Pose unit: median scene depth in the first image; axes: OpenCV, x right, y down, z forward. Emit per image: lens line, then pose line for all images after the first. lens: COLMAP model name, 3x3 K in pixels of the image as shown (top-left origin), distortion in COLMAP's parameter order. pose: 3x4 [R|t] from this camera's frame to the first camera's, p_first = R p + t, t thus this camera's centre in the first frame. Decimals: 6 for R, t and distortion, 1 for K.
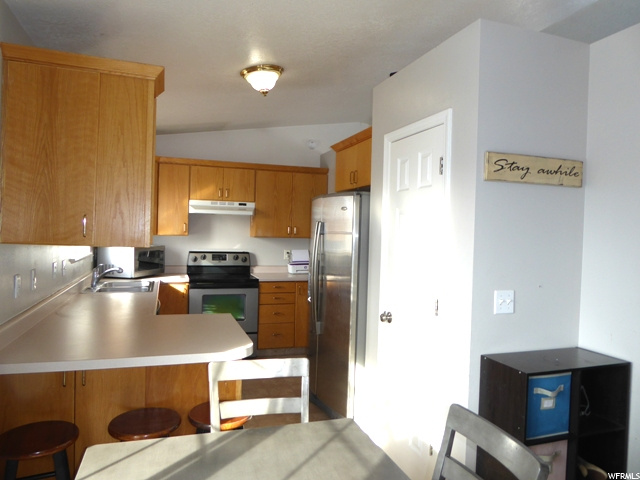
lens RADIAL K [[452.8, 0, 320.0], [0, 452.8, 240.0], [0, 0, 1]] dist [0.002292, 0.001997]
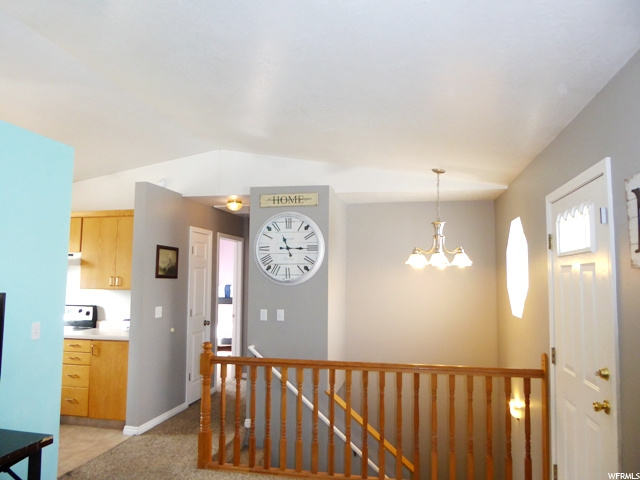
lens RADIAL K [[452.8, 0, 320.0], [0, 452.8, 240.0], [0, 0, 1]] dist [0.002292, 0.001997]
pose [[0.856052, -0.058855, -0.513529, 0.756943], [0.001569, 0.993788, -0.111281, -0.002045], [0.516888, 0.094456, 0.850826, 0.446820]]
